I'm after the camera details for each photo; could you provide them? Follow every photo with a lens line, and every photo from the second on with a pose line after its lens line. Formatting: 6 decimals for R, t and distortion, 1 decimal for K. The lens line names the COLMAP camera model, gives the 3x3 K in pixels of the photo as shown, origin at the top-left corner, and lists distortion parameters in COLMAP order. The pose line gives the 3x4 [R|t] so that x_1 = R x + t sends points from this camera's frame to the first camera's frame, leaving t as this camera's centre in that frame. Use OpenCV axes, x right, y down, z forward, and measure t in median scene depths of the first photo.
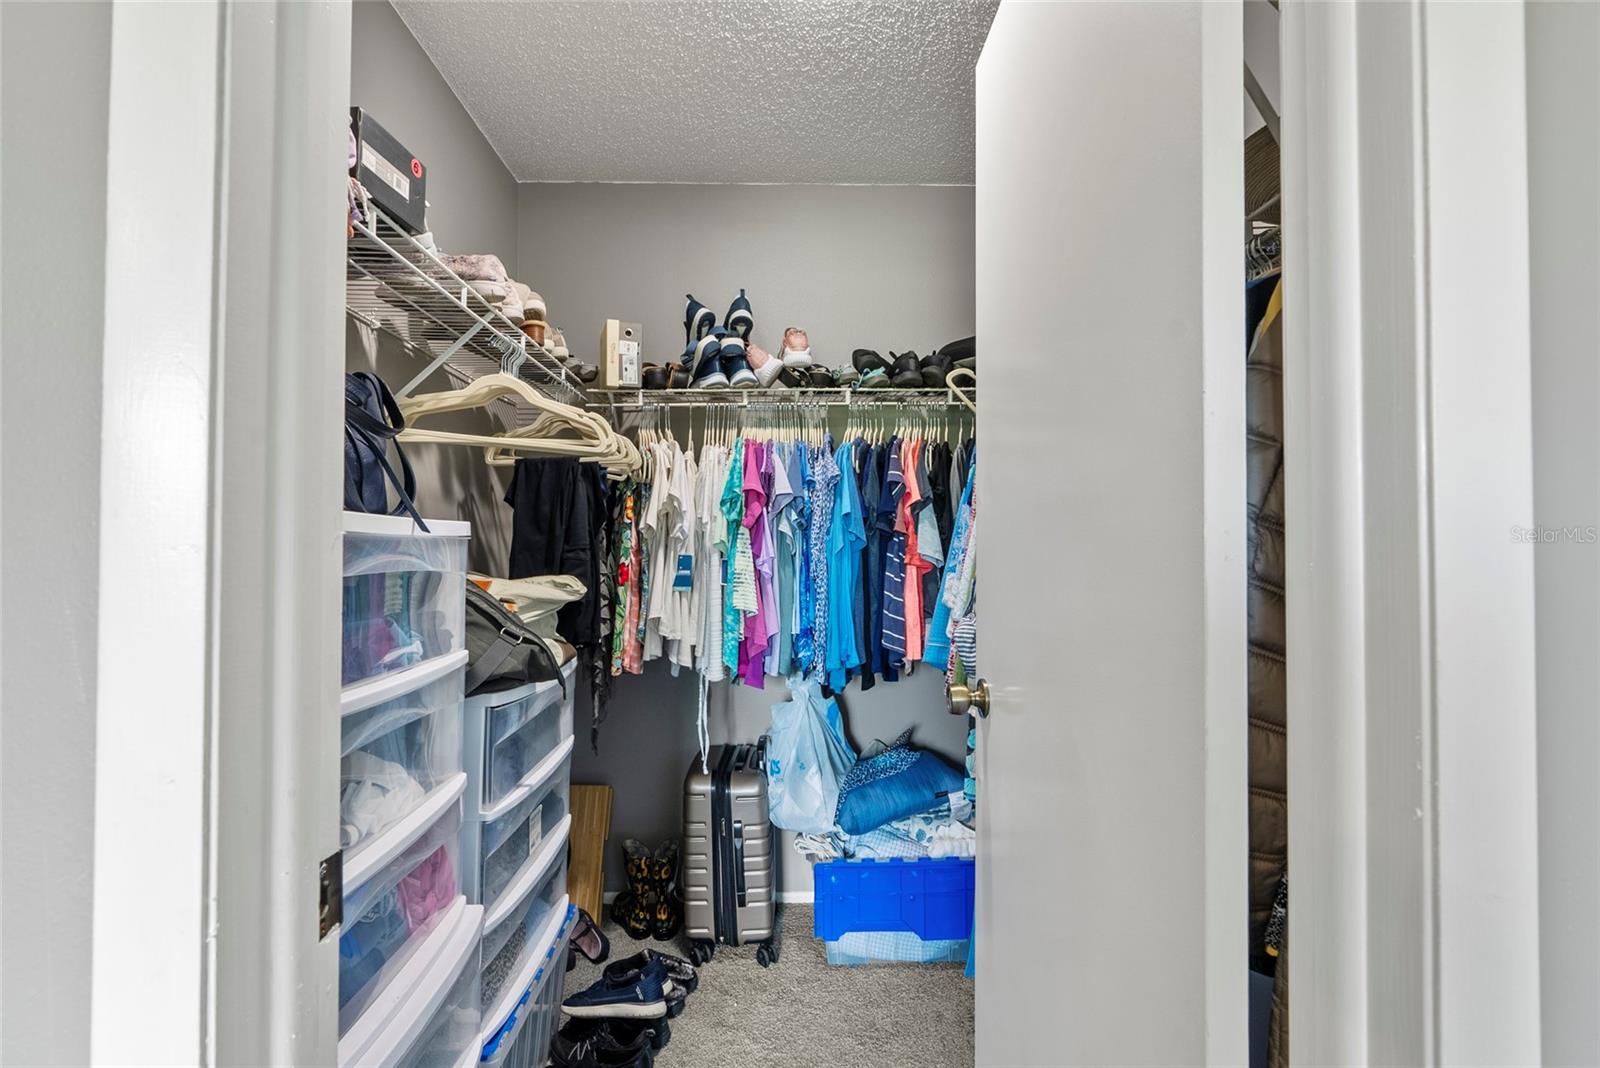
lens RADIAL K [[729.2, 0, 797.5], [0, 729.2, 536.5], [0, 0, 1]] dist [-0.011145, 0.000369]
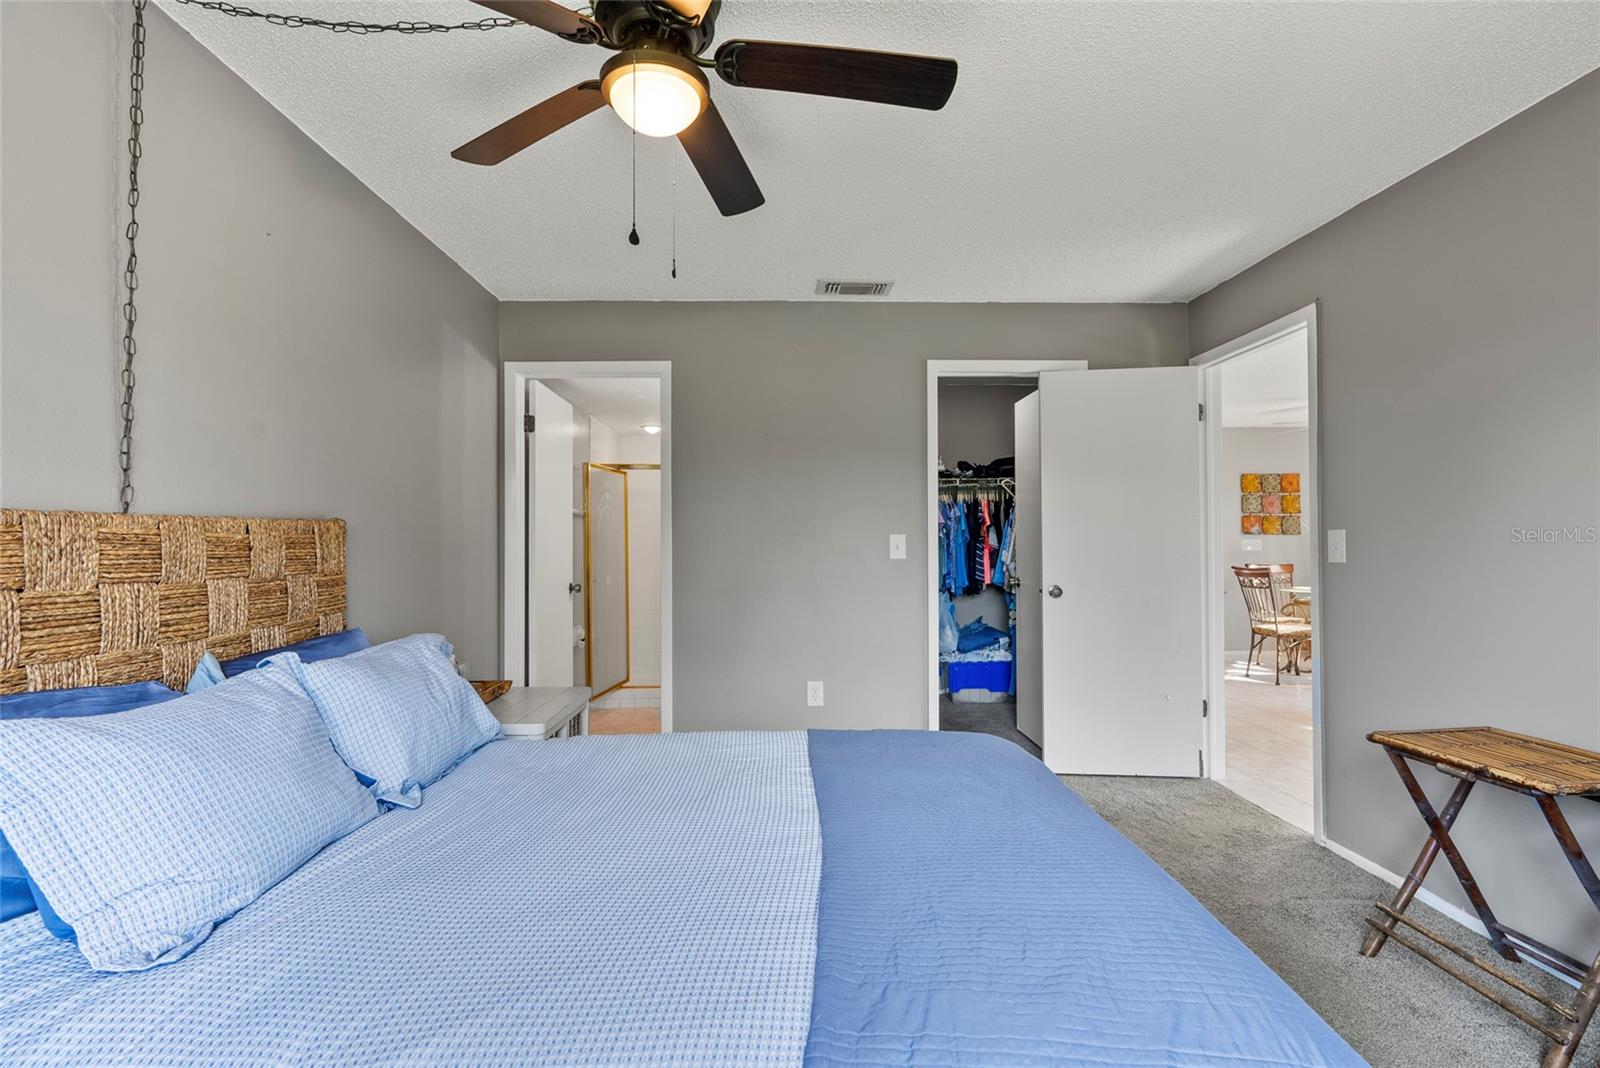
lens RADIAL K [[729.2, 0, 799.9], [0, 729.2, 533.2], [0, 0, 1]] dist [-0.011145, 0.000369]
pose [[0.999952, -0.009051, -0.003805, -0.513653], [0.009080, 0.999930, 0.007619, -0.042510], [0.003736, -0.007653, 0.999964, -1.666723]]
